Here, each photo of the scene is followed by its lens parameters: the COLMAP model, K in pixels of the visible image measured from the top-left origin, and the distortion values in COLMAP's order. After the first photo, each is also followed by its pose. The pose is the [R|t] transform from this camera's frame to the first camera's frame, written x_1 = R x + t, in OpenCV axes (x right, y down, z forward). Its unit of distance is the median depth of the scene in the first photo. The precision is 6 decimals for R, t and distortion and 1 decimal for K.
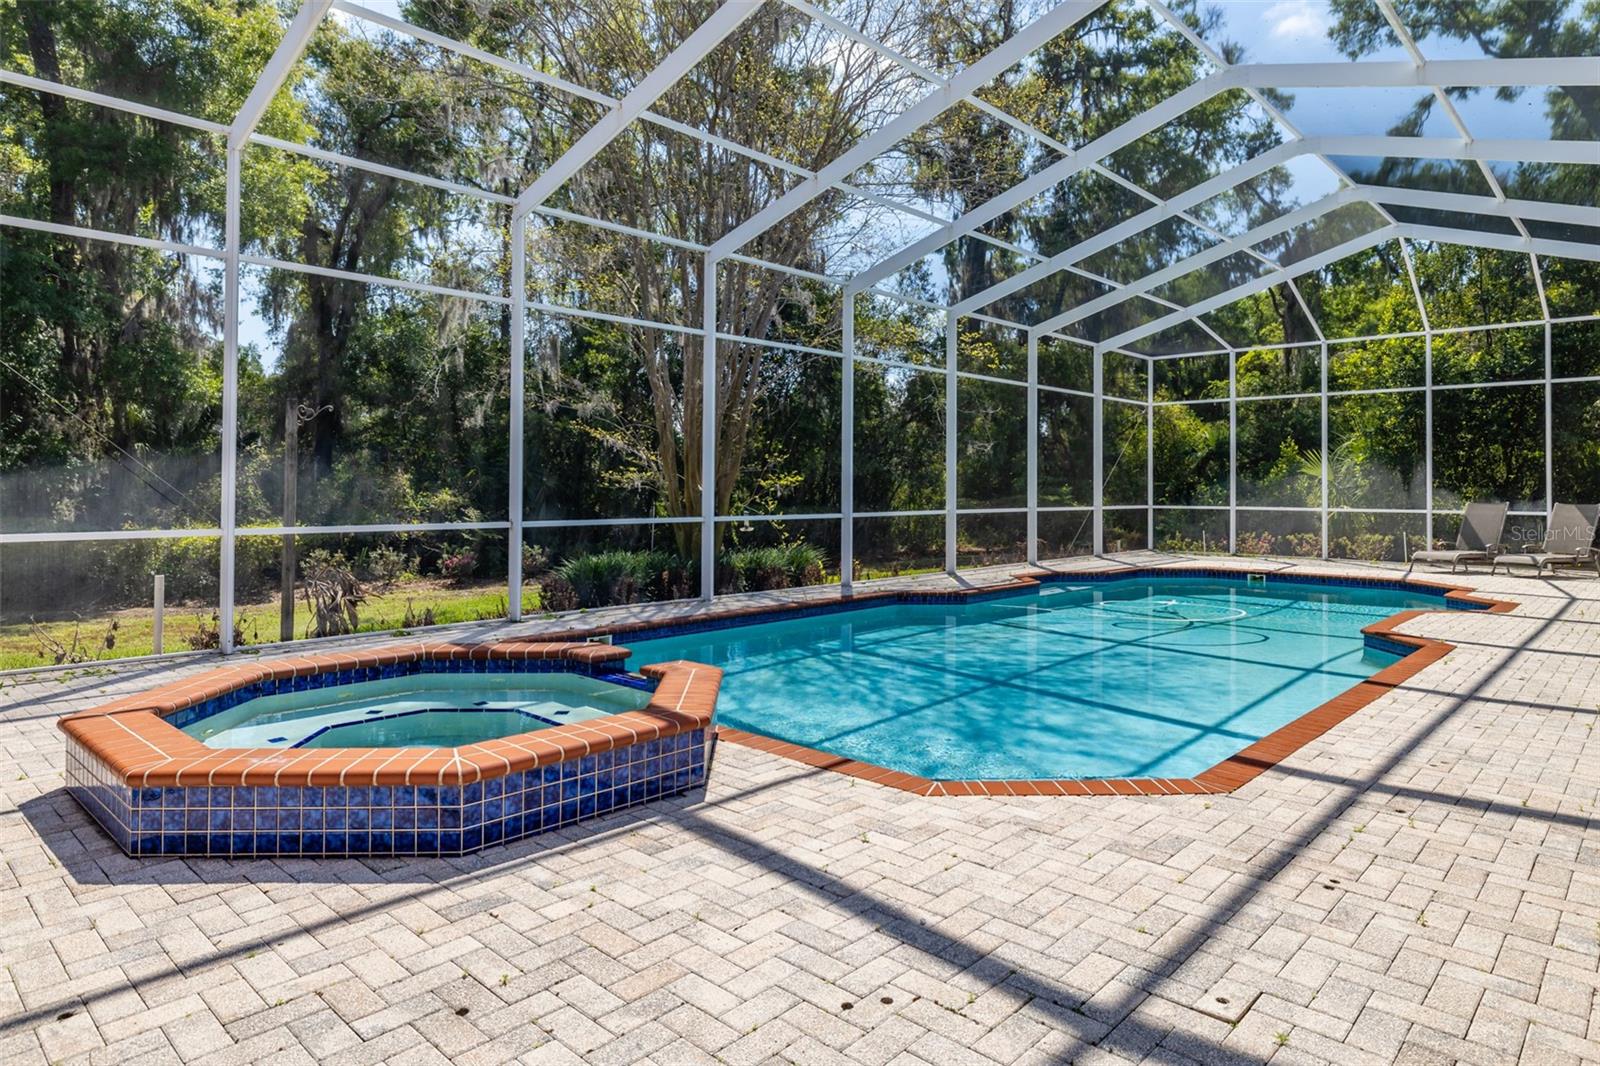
lens RADIAL K [[922.7, 0, 799.3], [0, 922.7, 480.9], [0, 0, 1]] dist [-0.001515, -0.000239]
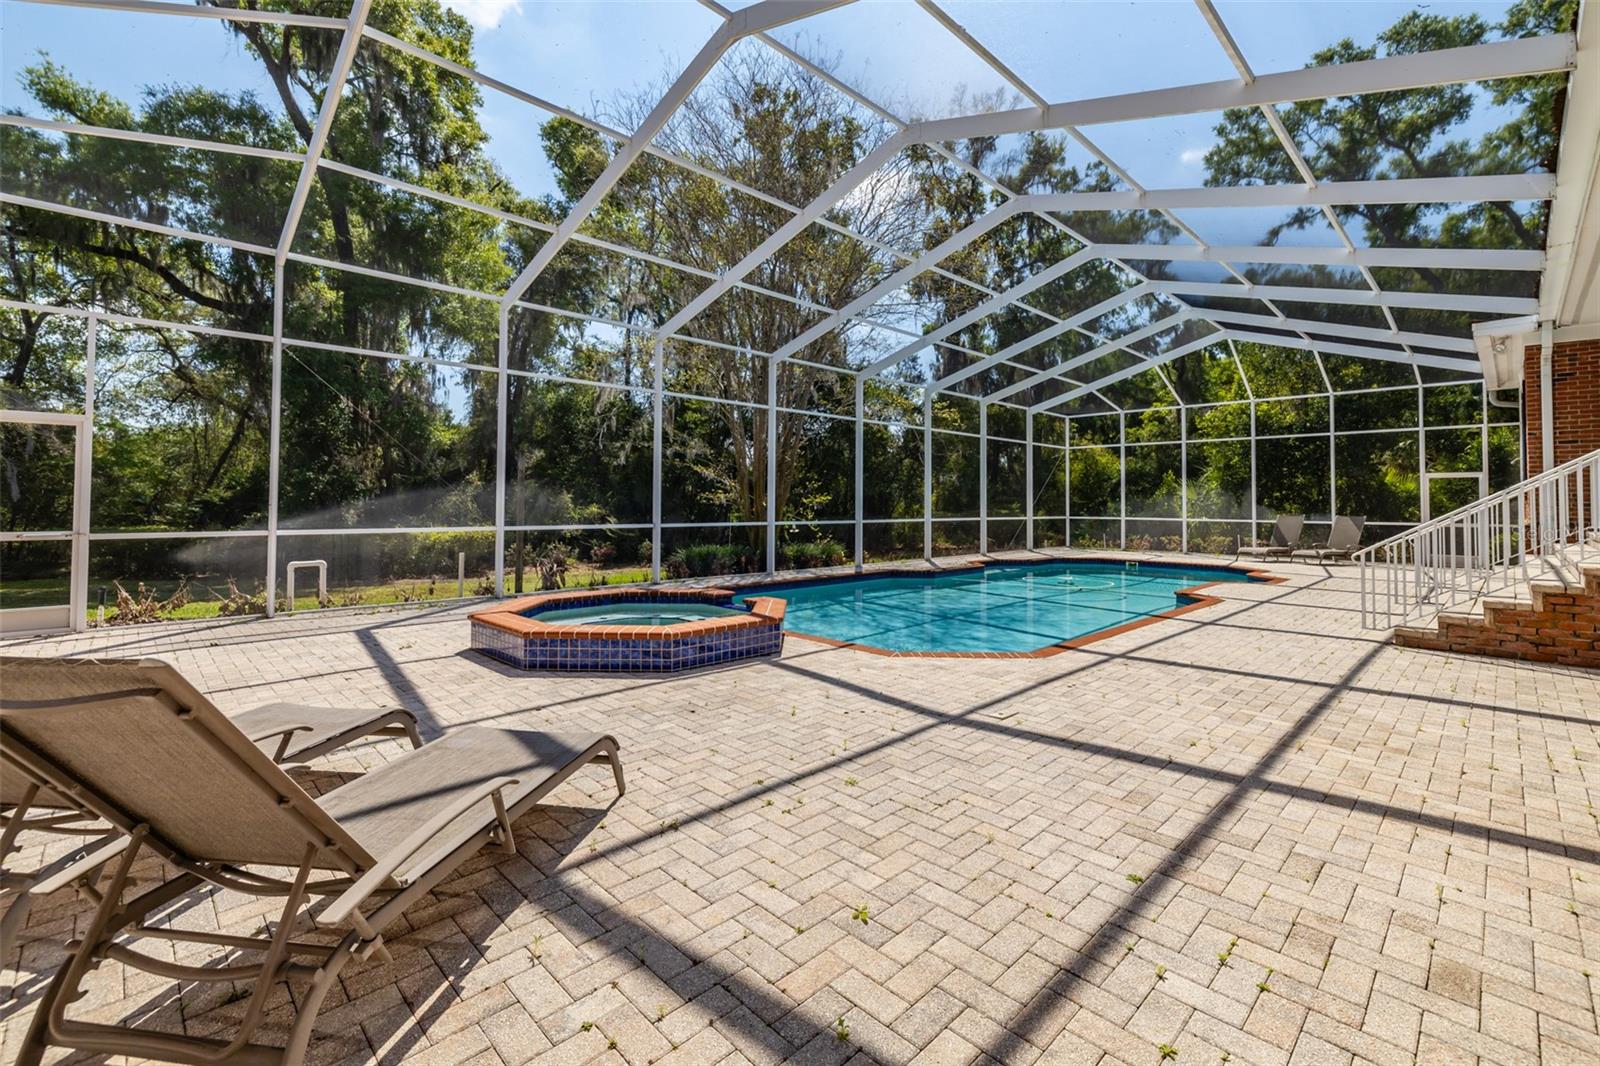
lens RADIAL K [[660.9, 0, 764.3], [0, 660.9, 482.1], [0, 0, 1]] dist [-0.001077, -0.000023]
pose [[0.995312, -0.000425, -0.096714, 0.000366], [-0.002052, 0.999672, -0.025514, -0.000535], [0.096693, 0.025593, 0.994985, -0.111819]]
